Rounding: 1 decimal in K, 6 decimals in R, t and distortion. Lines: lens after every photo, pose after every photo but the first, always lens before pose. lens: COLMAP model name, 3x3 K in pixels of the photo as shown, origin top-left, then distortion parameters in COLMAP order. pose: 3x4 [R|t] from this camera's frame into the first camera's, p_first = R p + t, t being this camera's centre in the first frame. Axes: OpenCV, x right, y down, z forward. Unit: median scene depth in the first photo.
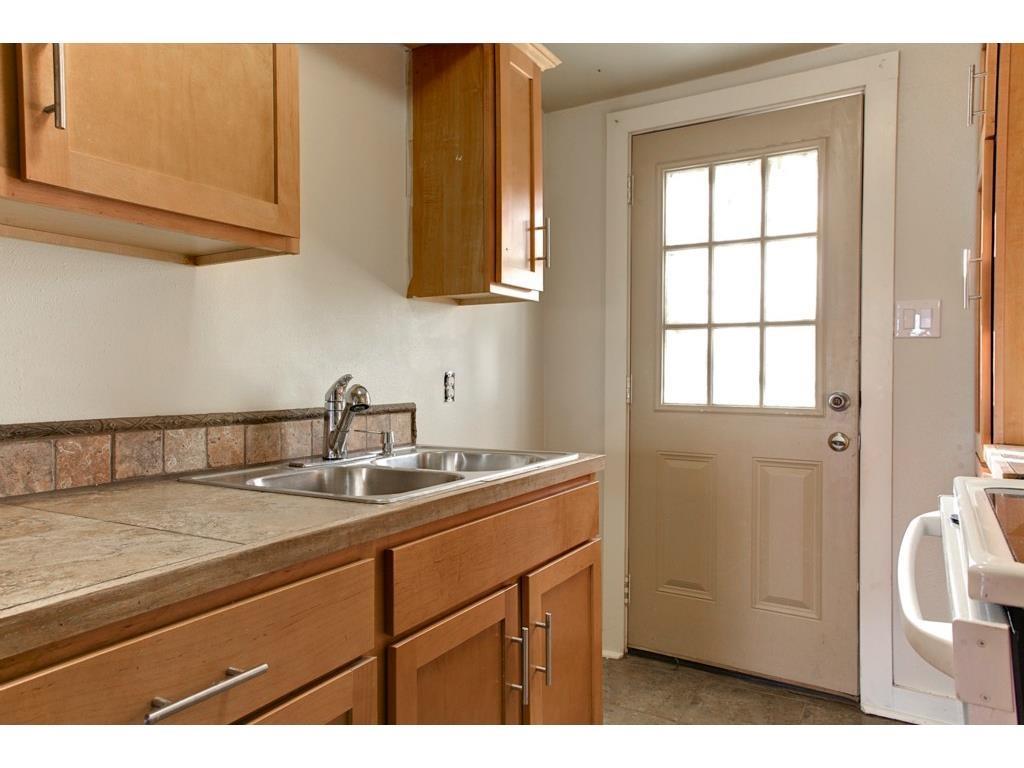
lens RADIAL K [[716.3, 0, 501.2], [0, 716.3, 377.4], [0, 0, 1]] dist [0.030045, 0.012021]
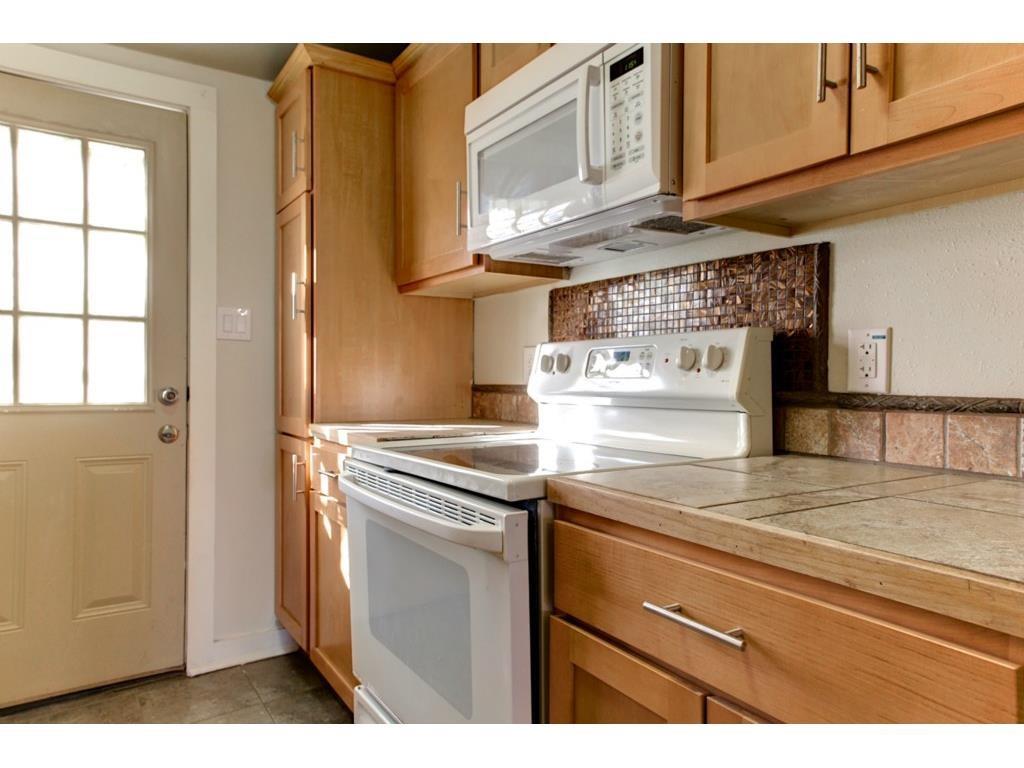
lens RADIAL K [[656.4, 0, 484.1], [0, 656.4, 386.2], [0, 0, 1]] dist [0.007813, 0.020871]
pose [[0.452748, -0.009036, 0.891592, -0.180953], [-0.002984, 0.999928, 0.011650, 0.005969], [-0.891633, -0.007935, 0.452689, 0.145878]]
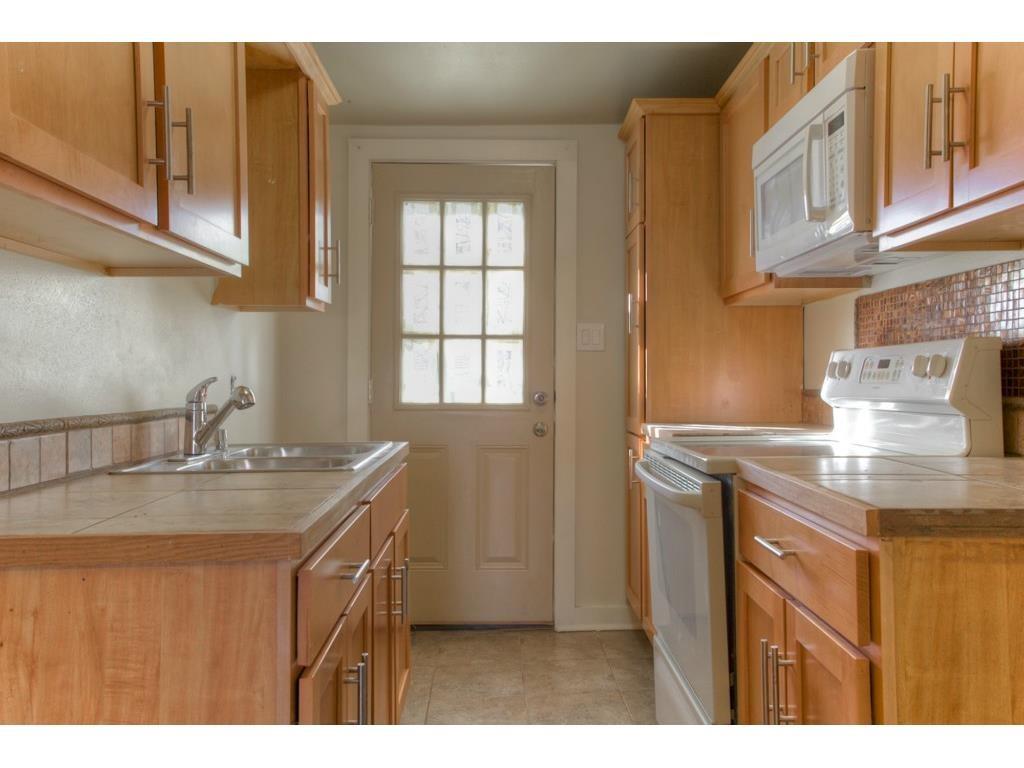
lens RADIAL K [[822.4, 0, 523.4], [0, 822.4, 382.4], [0, 0, 1]] dist [0.057105, 0.000903]
pose [[0.847883, -0.001736, 0.530181, -0.337304], [0.000727, 0.999998, 0.002112, 0.000931], [-0.530183, -0.001406, 0.847882, -0.236101]]
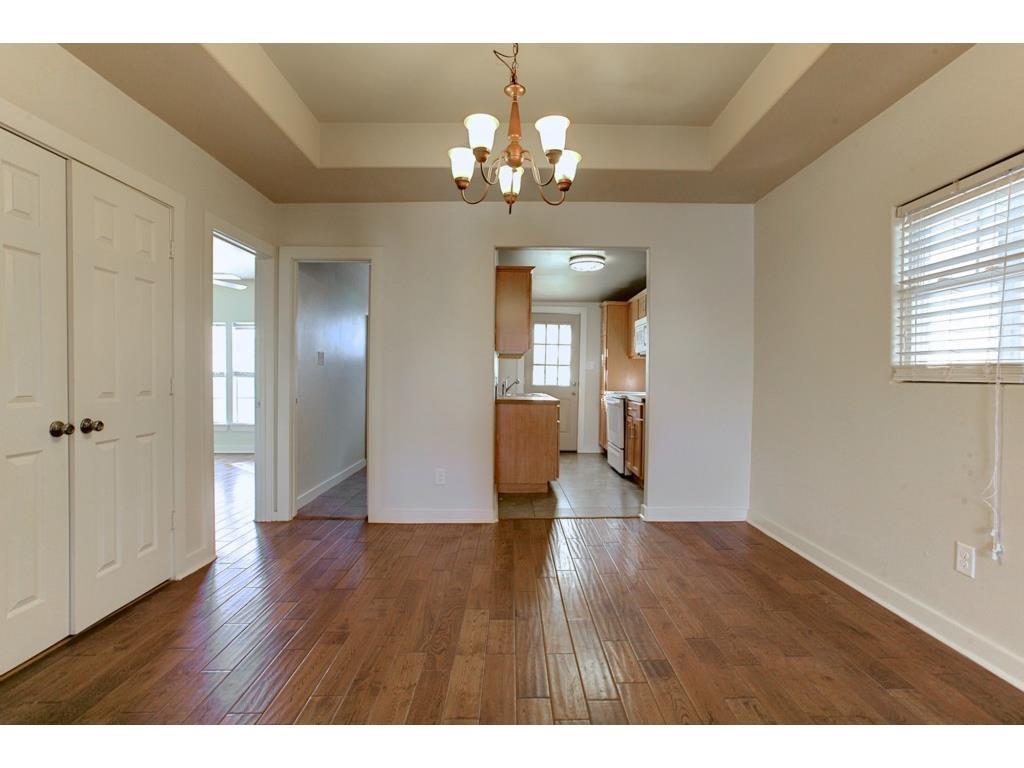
lens RADIAL K [[532.6, 0, 509.9], [0, 532.6, 387.3], [0, 0, 1]] dist [0.002041, 0.000675]
pose [[0.857554, 0.001394, 0.514392, -1.487282], [-0.014228, 0.999678, 0.021010, -0.008932], [-0.514198, -0.025336, 0.857297, -1.519213]]
